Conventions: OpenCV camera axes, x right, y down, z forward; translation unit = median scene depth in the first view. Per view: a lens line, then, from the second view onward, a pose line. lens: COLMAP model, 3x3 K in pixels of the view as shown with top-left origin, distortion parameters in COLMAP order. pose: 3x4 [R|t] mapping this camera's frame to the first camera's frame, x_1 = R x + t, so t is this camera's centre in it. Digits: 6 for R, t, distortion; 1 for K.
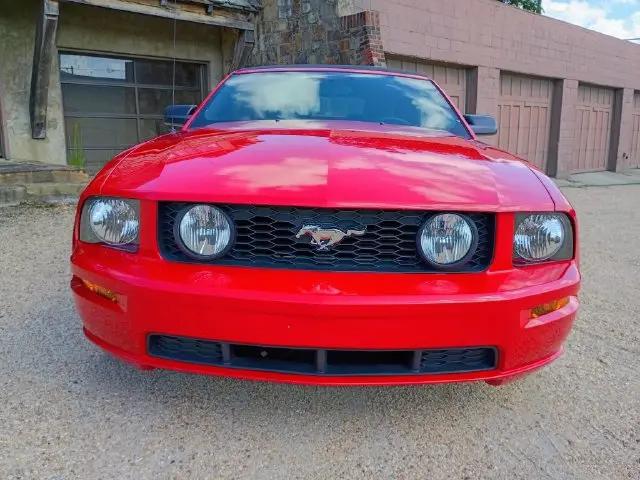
lens RADIAL K [[552.7, 0, 321.6], [0, 552.7, 238.2], [0, 0, 1]] dist [0.067668, -0.093669]
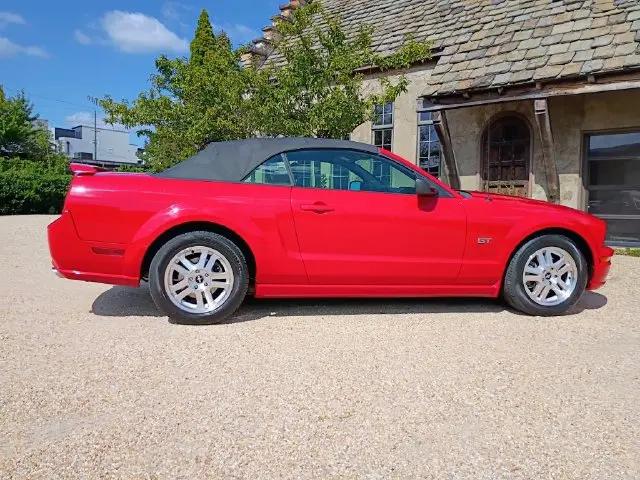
lens RADIAL K [[552.7, 0, 317.4], [0, 552.7, 240.2], [0, 0, 1]] dist [0.067668, -0.093669]
pose [[0.133398, 0.058998, -0.989305, 0.821038], [-0.195593, 0.980160, 0.032079, -0.064621], [0.971570, 0.189222, 0.142291, 0.454286]]
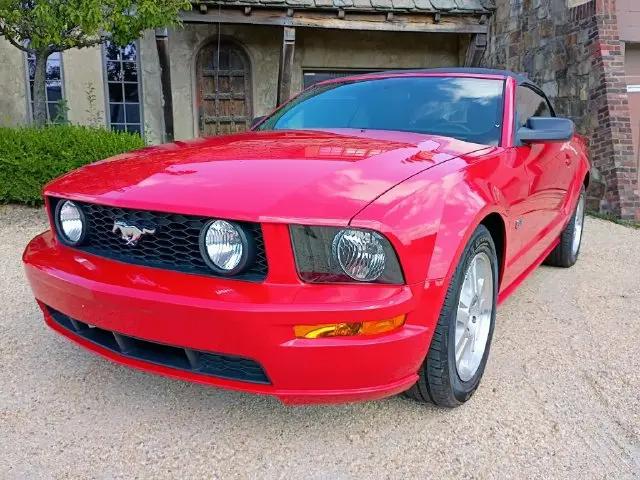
lens RADIAL K [[552.7, 0, 313.6], [0, 552.7, 240.3], [0, 0, 1]] dist [0.067668, -0.093669]
pose [[0.857691, 0.085012, -0.507088, 0.209831], [-0.089746, 0.995849, 0.015156, -0.008905], [0.506272, 0.032510, 0.861761, 0.050967]]
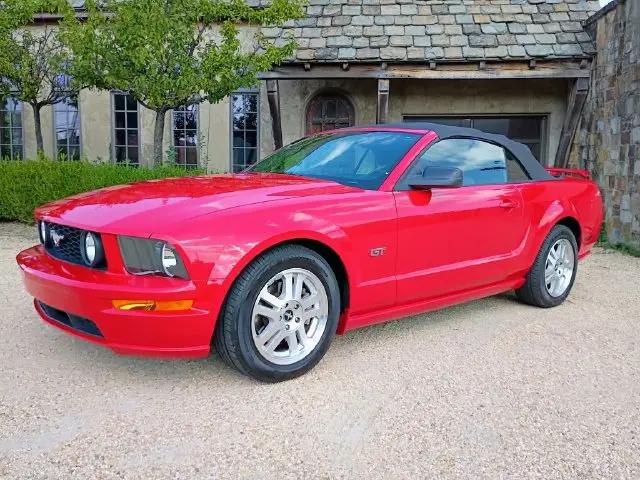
lens RADIAL K [[552.7, 0, 317.0], [0, 552.7, 244.6], [0, 0, 1]] dist [0.067668, -0.093669]
pose [[0.670418, 0.093733, -0.736039, 0.435786], [-0.150725, 0.988510, -0.011404, -0.020603], [0.726513, 0.118585, 0.676843, 0.093194]]
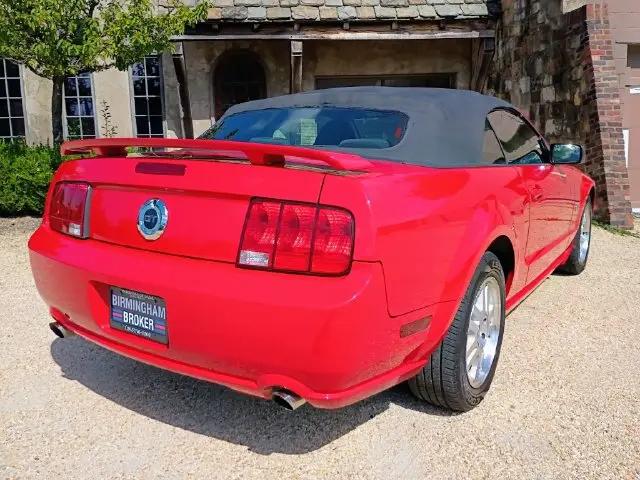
lens RADIAL K [[552.7, 0, 308.8], [0, 552.7, 231.2], [0, 0, 1]] dist [0.067668, -0.093669]
pose [[0.793596, 0.079974, -0.603166, 0.347178], [-0.087717, 0.996006, 0.016651, -0.039798], [0.602089, 0.039693, 0.797442, 0.075460]]
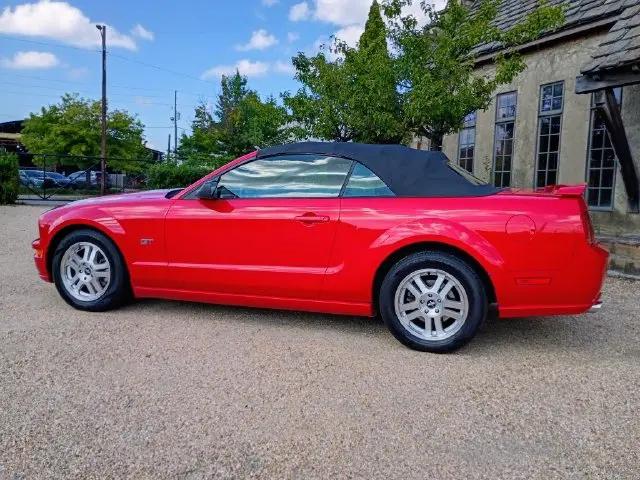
lens RADIAL K [[552.7, 0, 323.5], [0, 552.7, 240.6], [0, 0, 1]] dist [0.067668, -0.093669]
pose [[-0.296785, 0.067962, -0.952523, 0.681143], [-0.207868, 0.968949, 0.133901, -0.155898], [0.932046, 0.237738, -0.273442, 0.796649]]
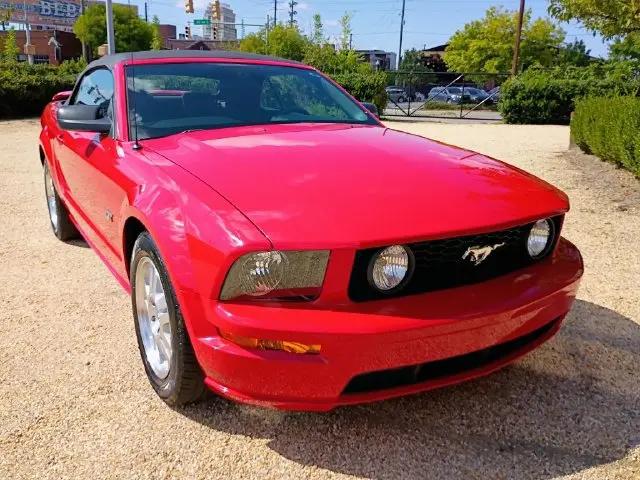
lens RADIAL K [[552.7, 0, 315.7], [0, 552.7, 228.0], [0, 0, 1]] dist [0.067668, -0.093669]
pose [[-0.879826, 0.083353, -0.467930, 0.262486], [-0.118222, 0.915183, 0.385309, -0.238145], [0.460358, 0.394325, -0.795348, 1.108250]]
